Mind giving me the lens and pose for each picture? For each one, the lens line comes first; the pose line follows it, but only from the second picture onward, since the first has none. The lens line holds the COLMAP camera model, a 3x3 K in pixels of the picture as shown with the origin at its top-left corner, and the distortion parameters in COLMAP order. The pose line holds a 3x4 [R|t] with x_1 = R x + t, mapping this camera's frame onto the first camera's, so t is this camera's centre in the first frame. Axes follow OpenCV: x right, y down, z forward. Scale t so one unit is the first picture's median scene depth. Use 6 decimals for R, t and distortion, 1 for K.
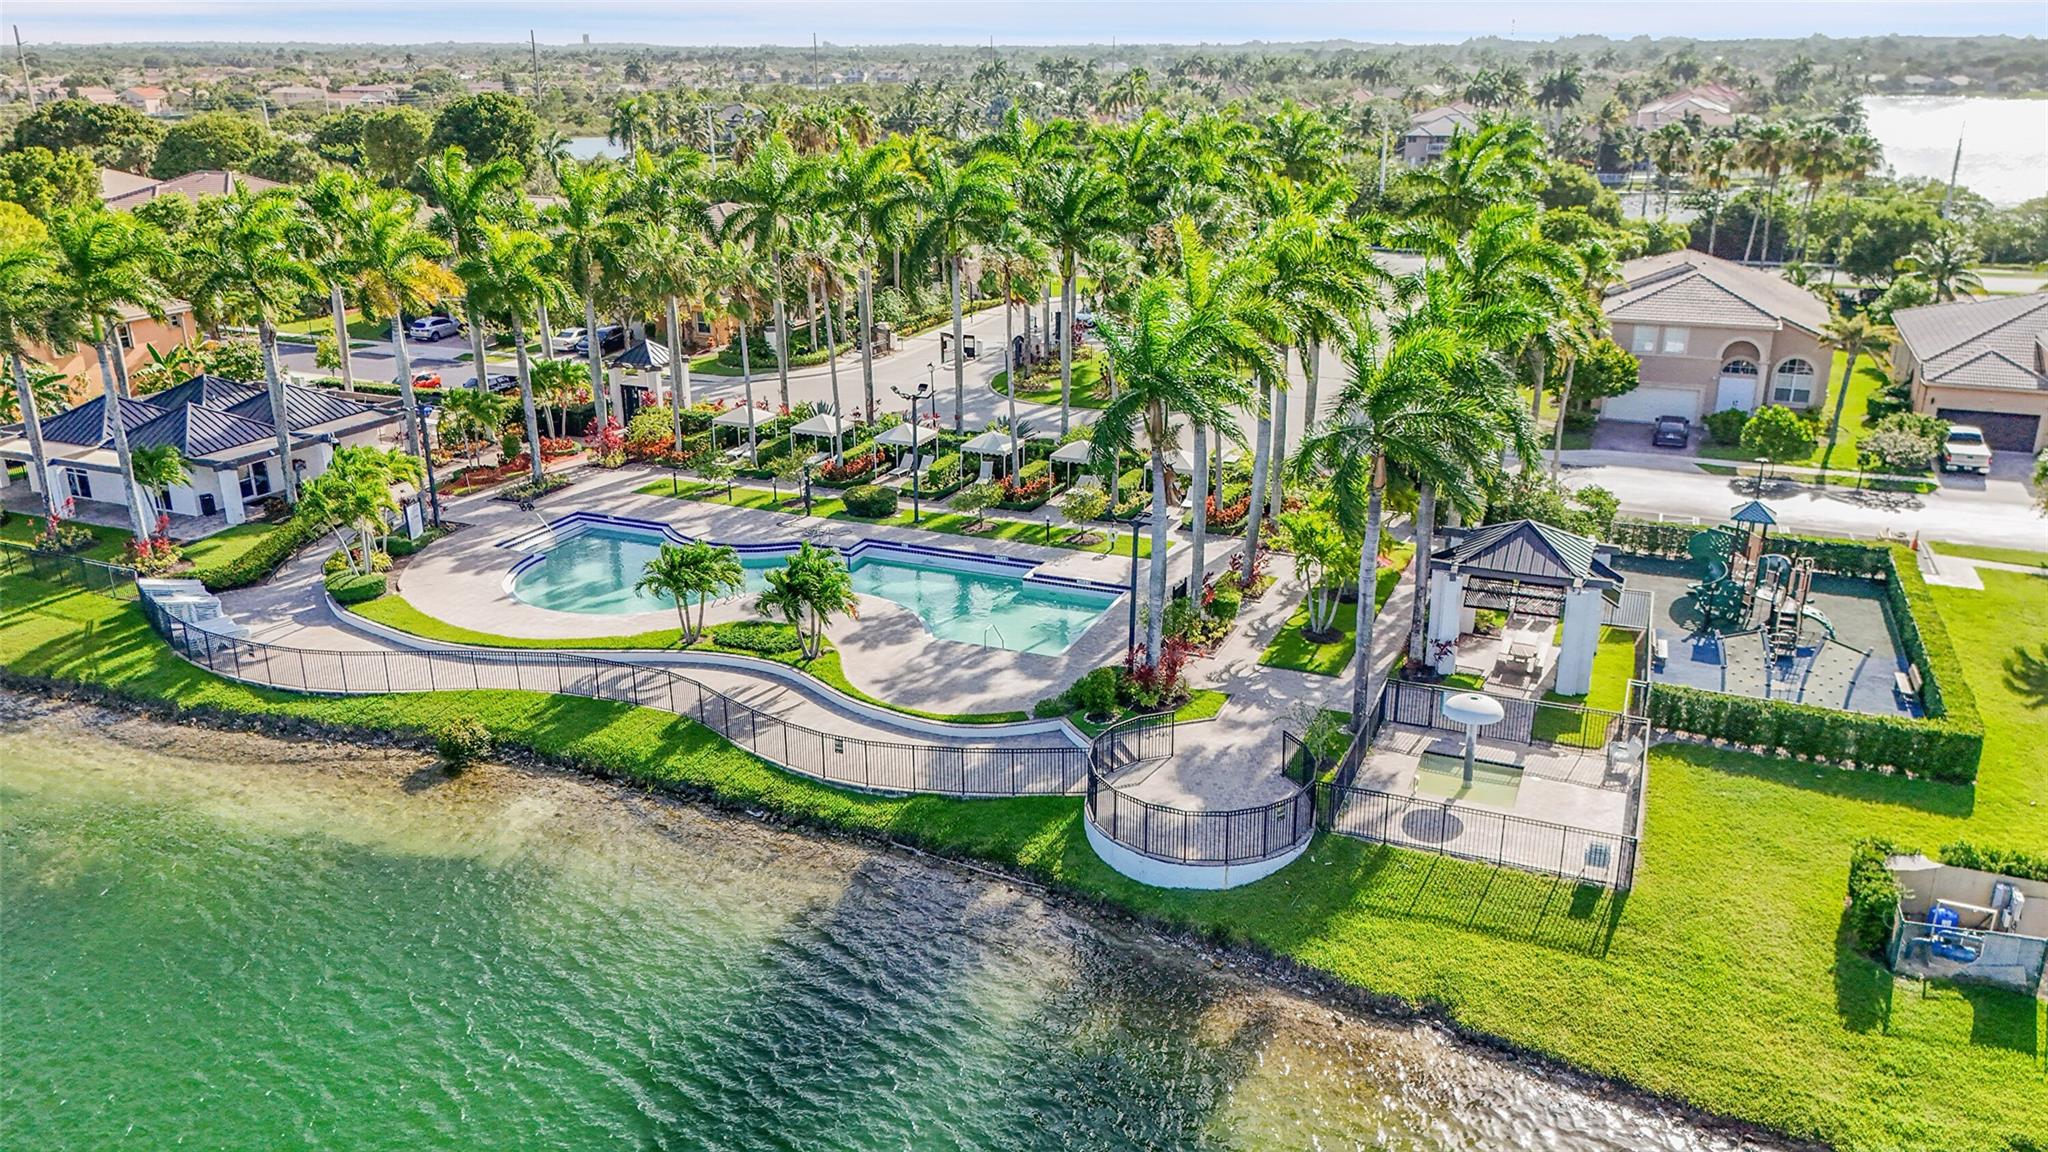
lens RADIAL K [[1488.8, 0, 1024.0], [0, 1488.8, 576.0], [0, 0, 1]] dist [0.060521, -0.056957]
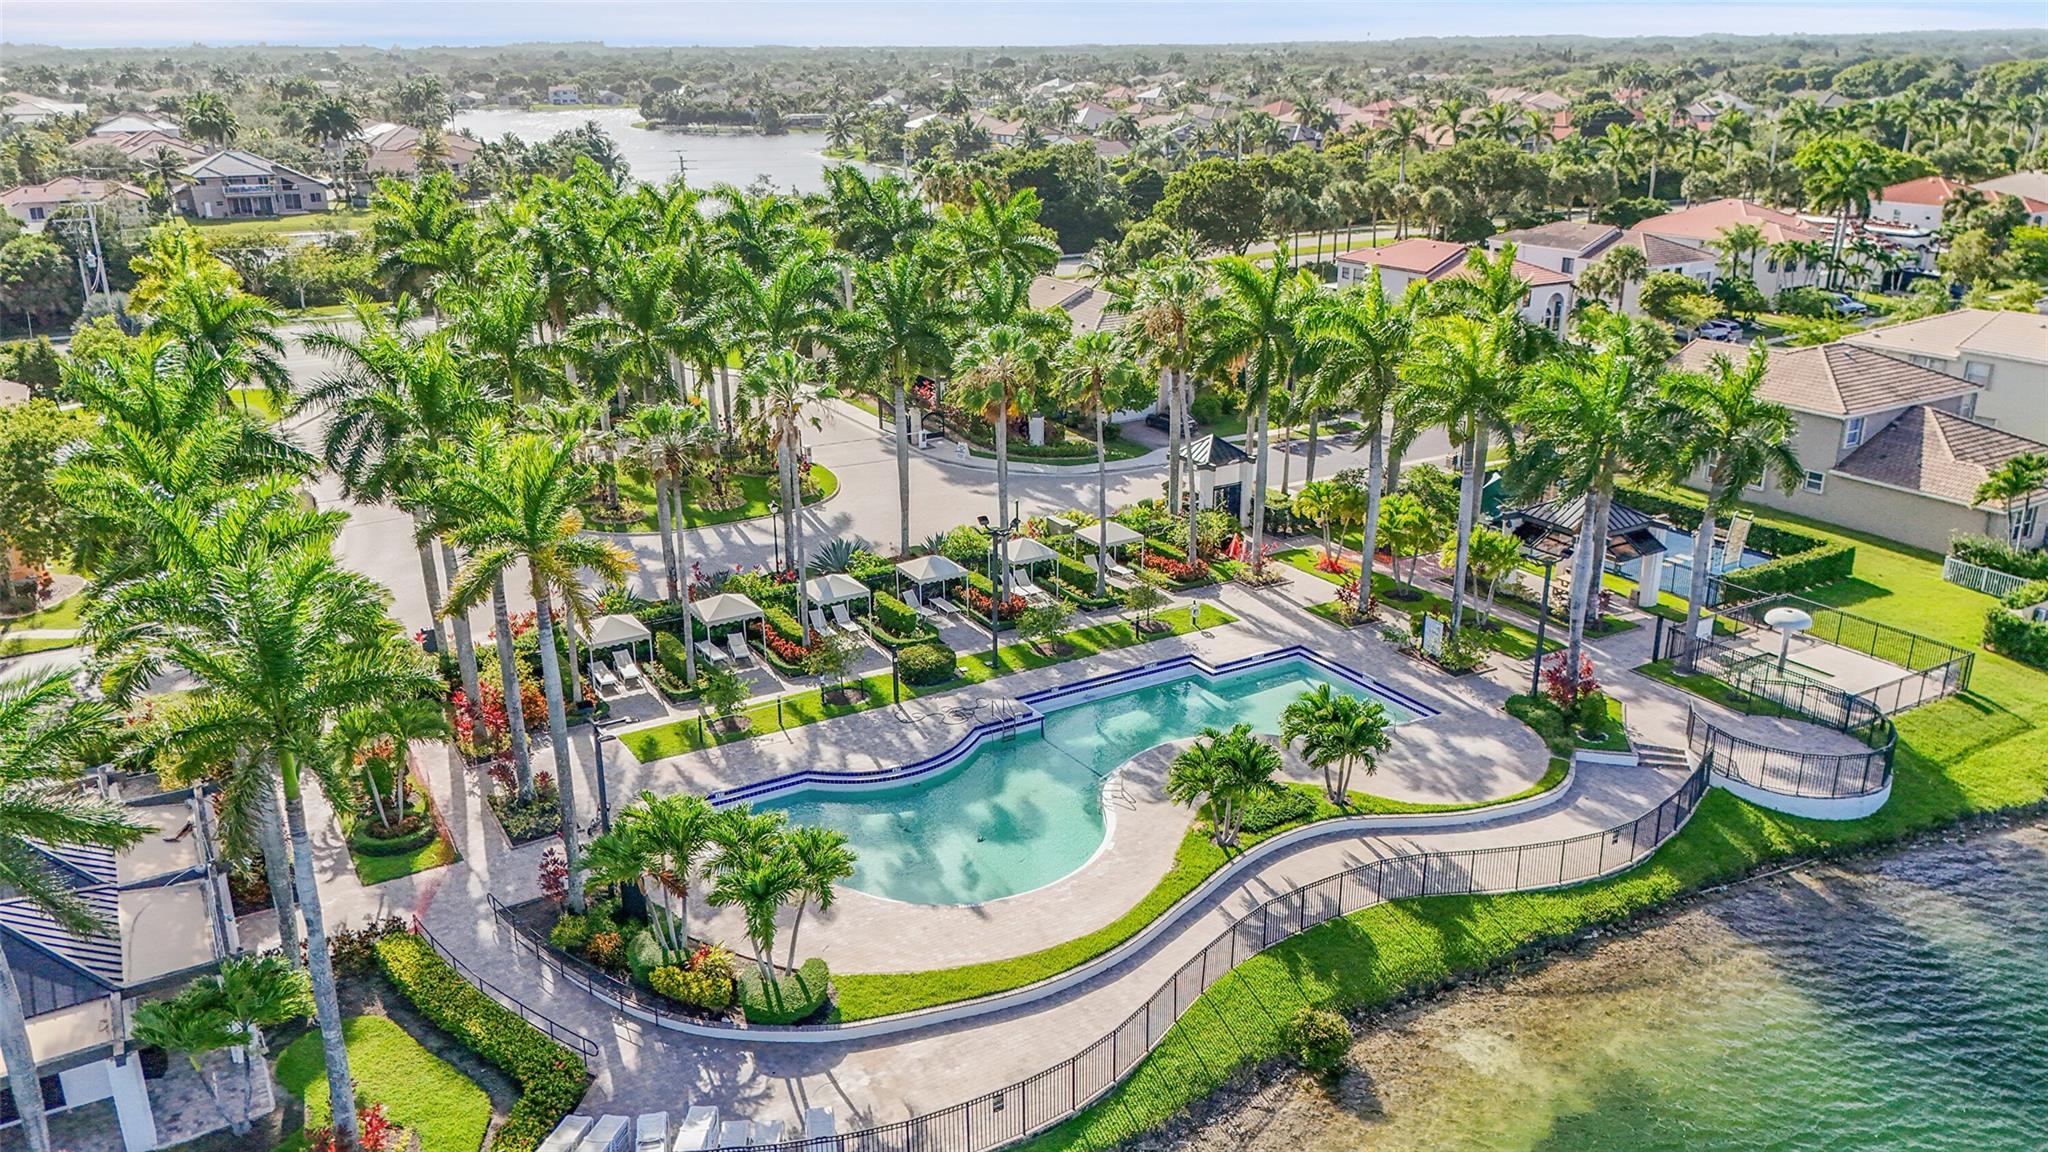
lens RADIAL K [[1488.8, 0, 1024.0], [0, 1488.8, 576.0], [0, 0, 1]] dist [0.060521, -0.056957]
pose [[0.599774, -0.266661, 0.754429, -0.957045], [0.271796, 0.954672, 0.121360, -0.255531], [-0.752594, 0.132262, 0.645065, 0.533025]]
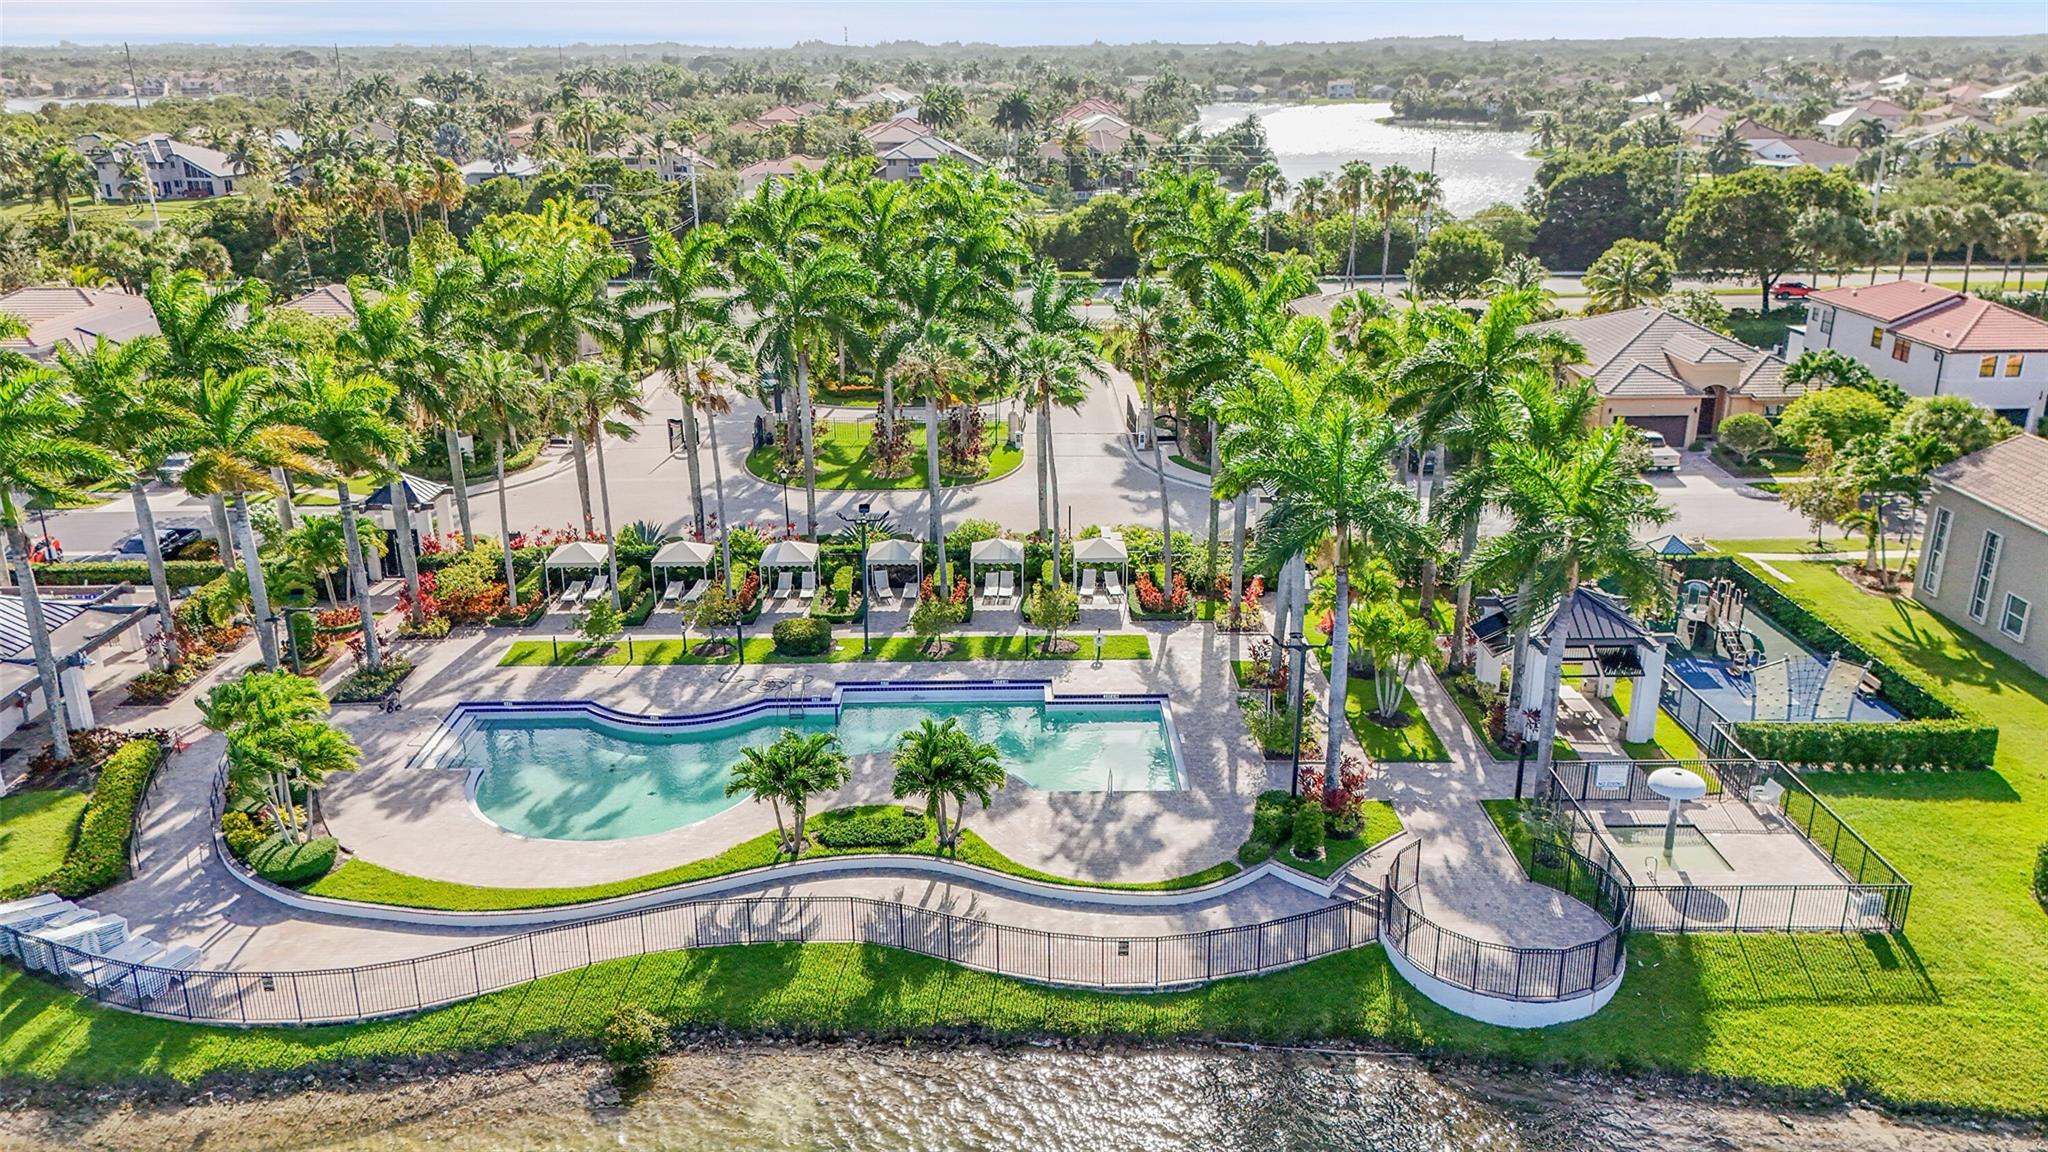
lens RADIAL K [[1488.8, 0, 1024.0], [0, 1488.8, 576.0], [0, 0, 1]] dist [0.060521, -0.056957]
pose [[0.917526, -0.133603, 0.374562, -0.425740], [0.134713, 0.990610, 0.023348, -0.121668], [-0.374164, 0.029036, 0.926908, 0.147536]]
